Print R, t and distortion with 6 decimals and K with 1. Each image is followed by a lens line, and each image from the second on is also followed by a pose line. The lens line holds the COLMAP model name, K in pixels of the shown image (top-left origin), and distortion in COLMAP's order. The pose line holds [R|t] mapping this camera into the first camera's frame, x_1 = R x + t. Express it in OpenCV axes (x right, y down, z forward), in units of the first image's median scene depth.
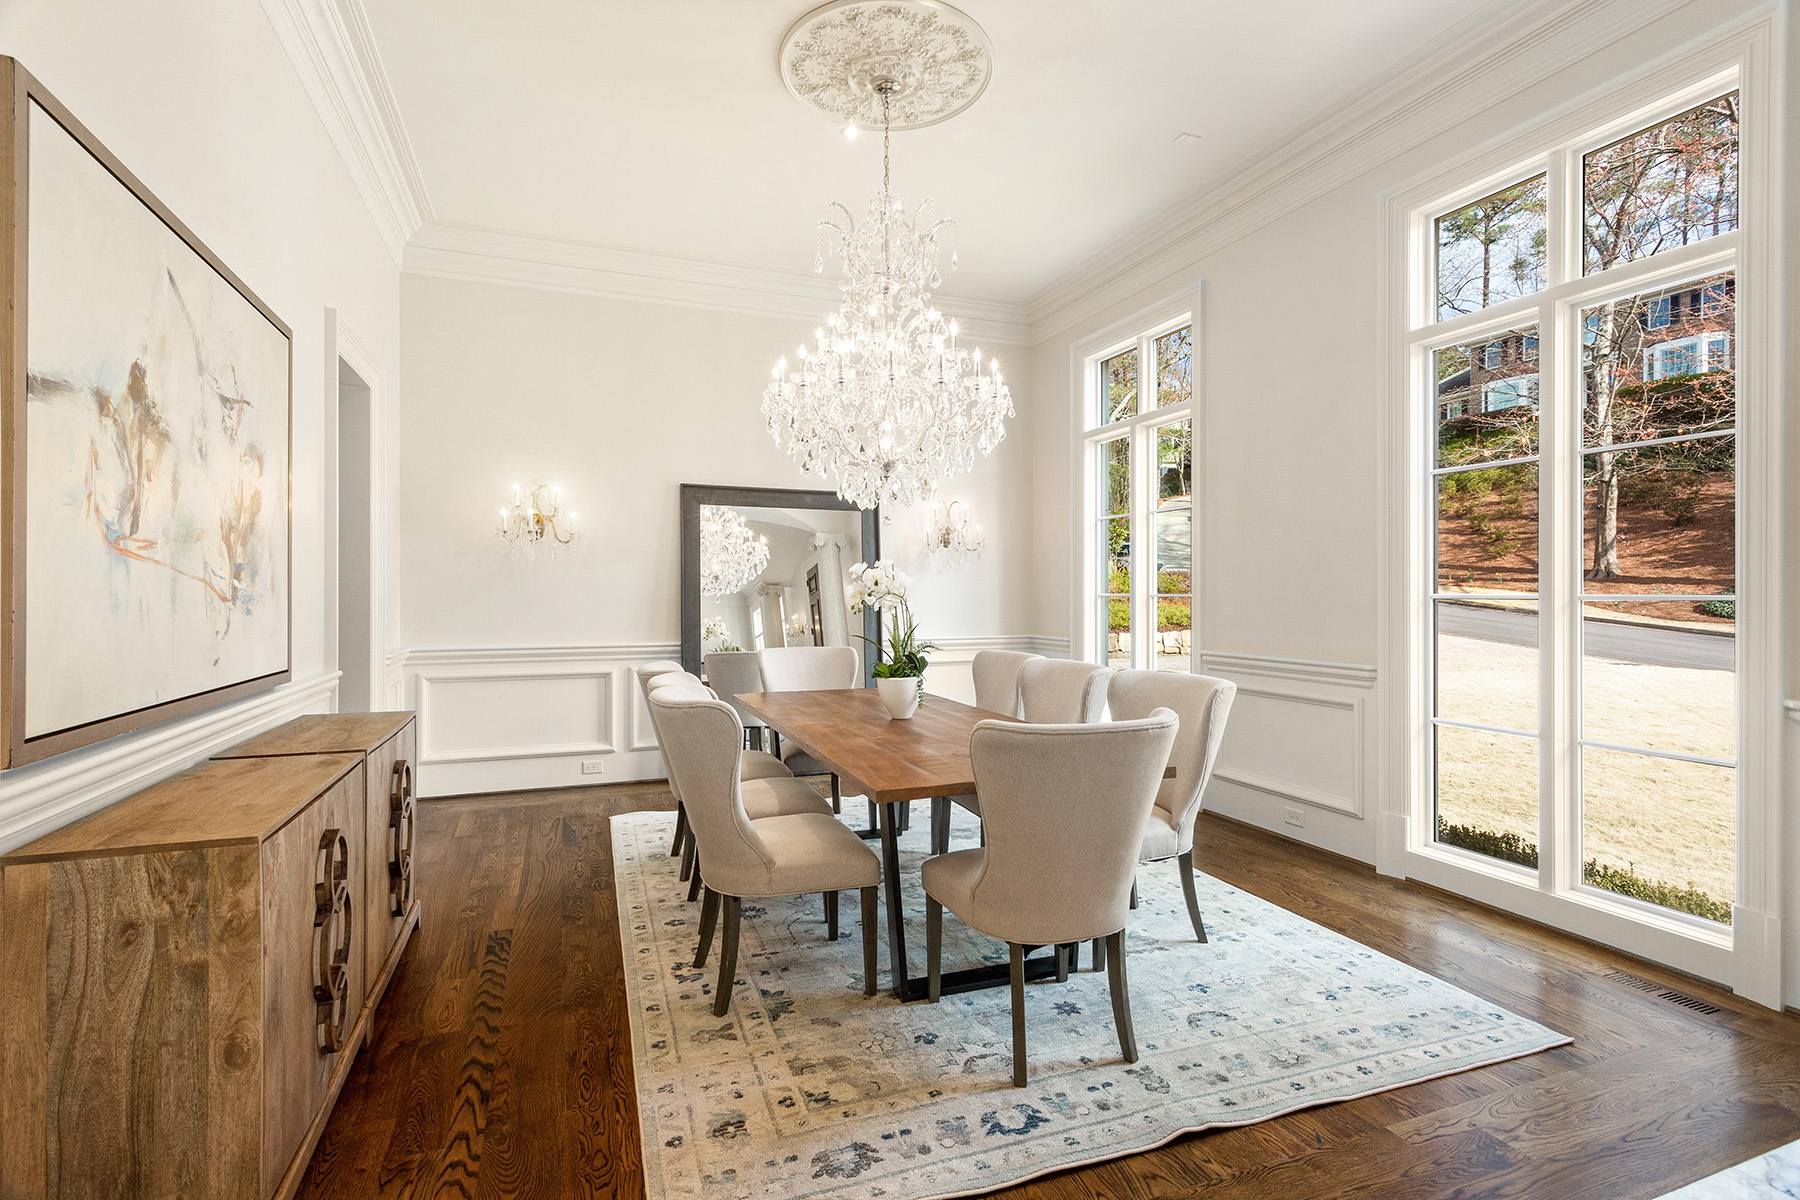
lens RADIAL K [[846.9, 0, 892.9], [0, 846.9, 593.2], [0, 0, 1]] dist [-0.000042, 0.001387]
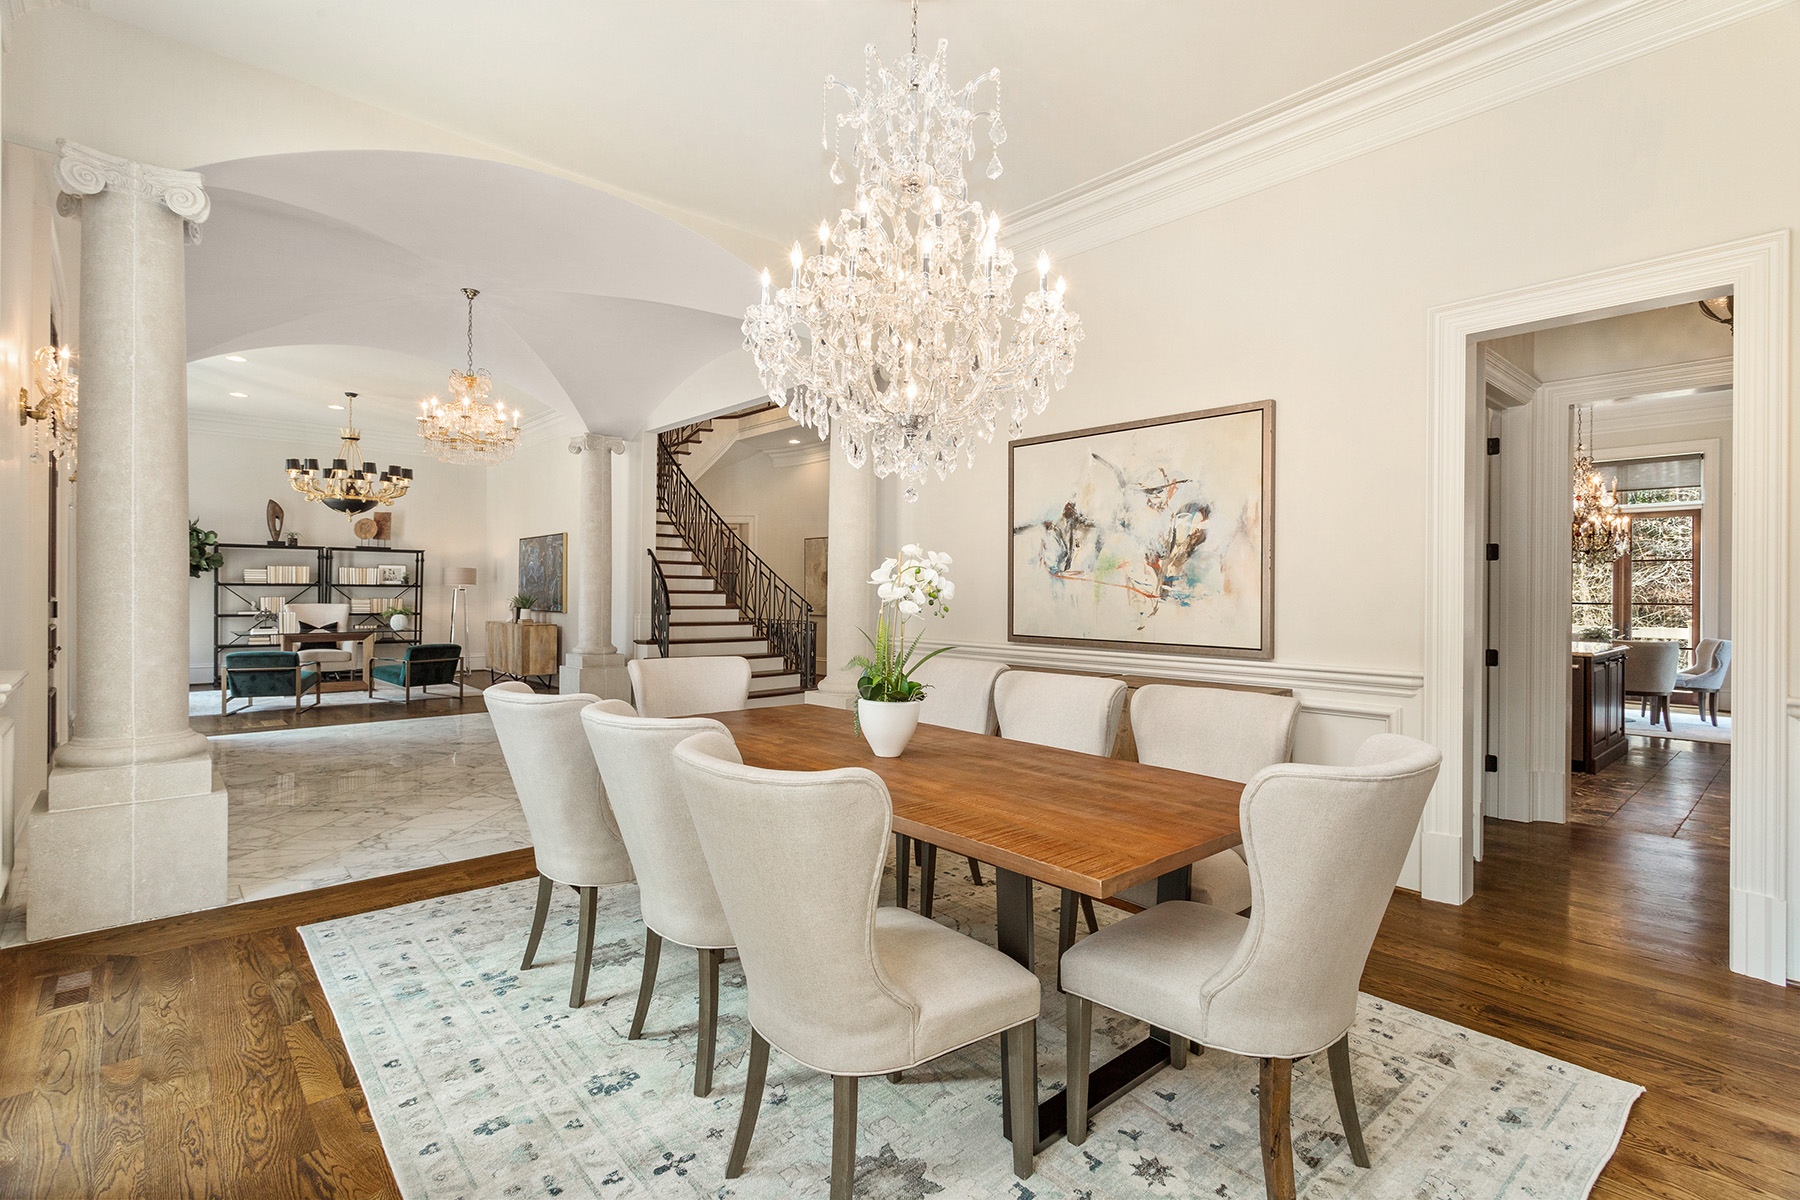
lens RADIAL K [[846.9, 0, 889.6], [0, 846.9, 594.7], [0, 0, 1]] dist [-0.000042, 0.001387]
pose [[-0.936869, -0.007855, -0.349594, 0.483843], [-0.009339, 0.999953, 0.002560, 0.005538], [0.349557, 0.005663, -0.936898, 2.996947]]
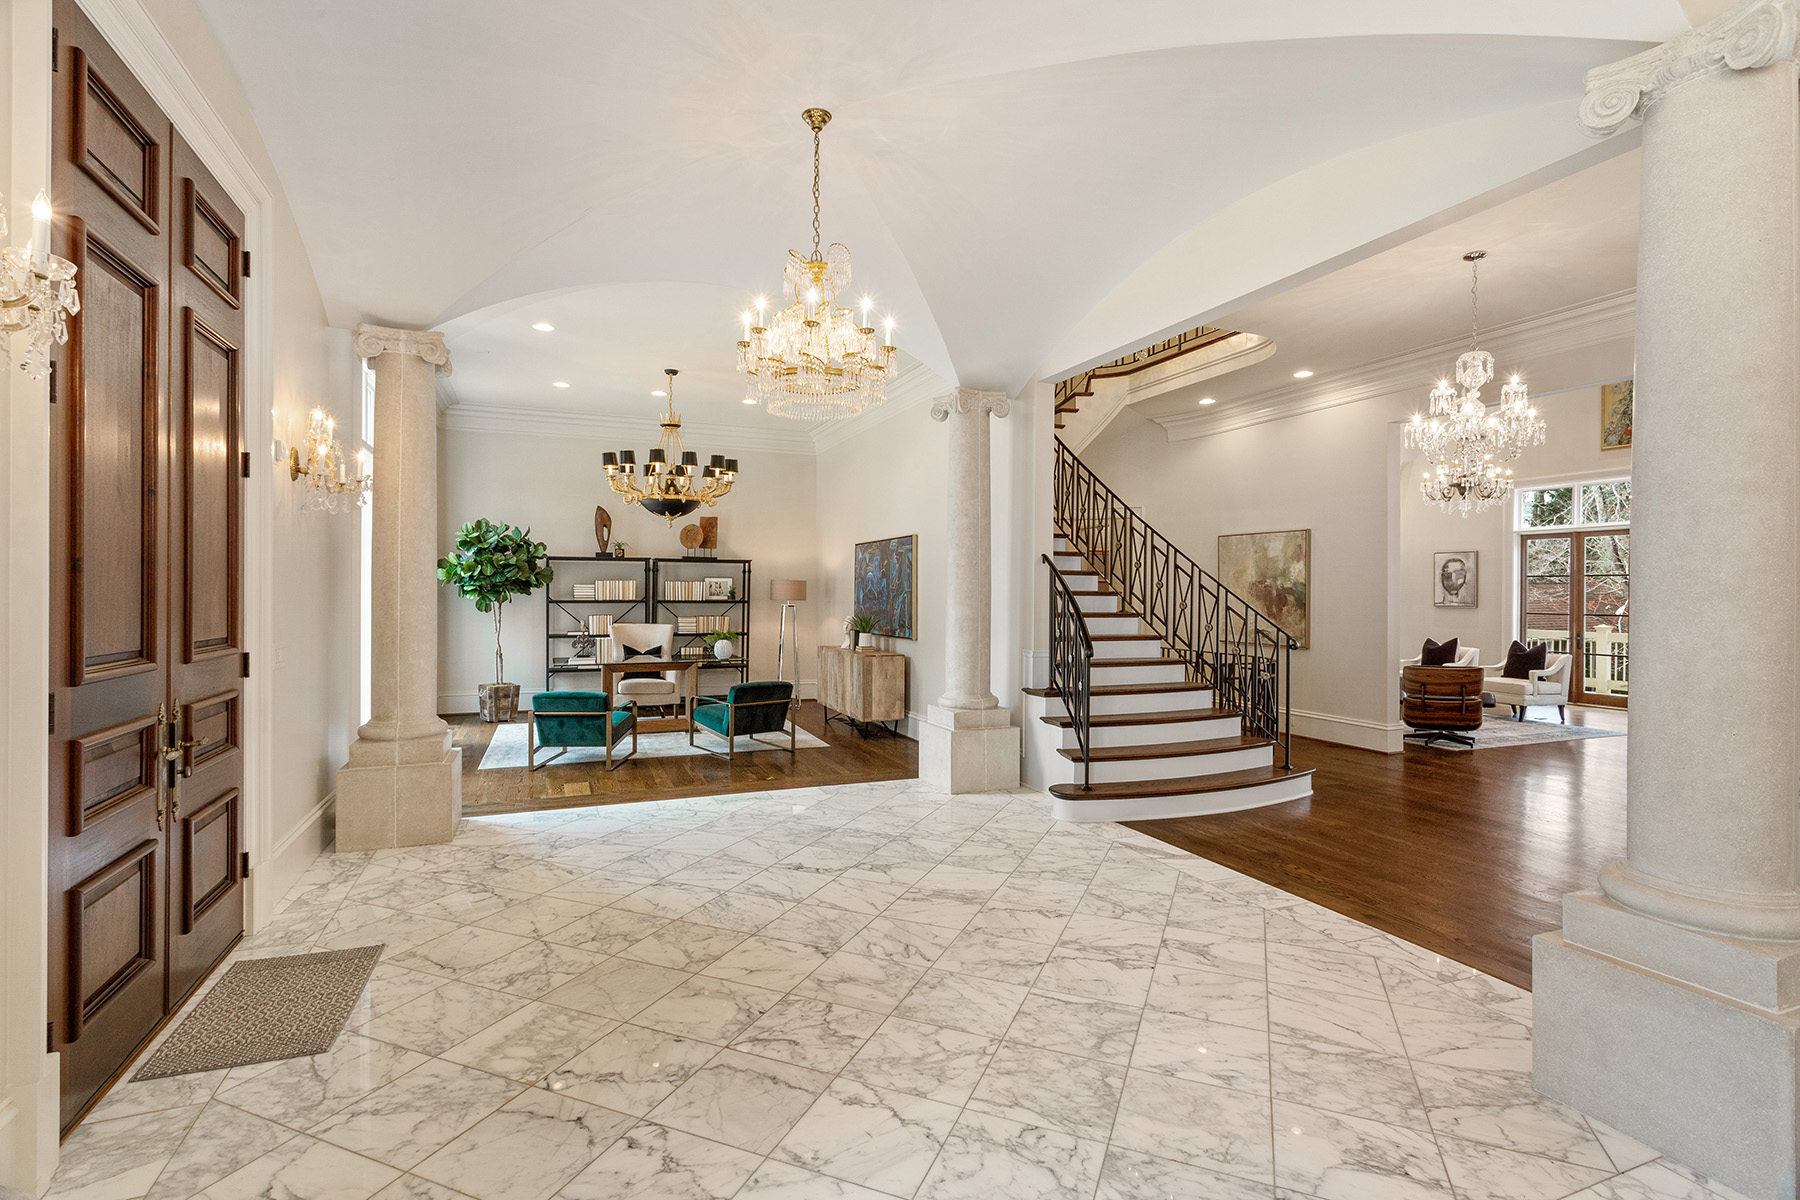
lens RADIAL K [[846.9, 0, 888.7], [0, 846.9, 595.8], [0, 0, 1]] dist [-0.000042, 0.001387]
pose [[-0.999898, -0.007103, -0.012371, 0.705935], [-0.007152, 0.999967, 0.003893, -0.072374], [0.012343, 0.003981, -0.999916, 1.372624]]
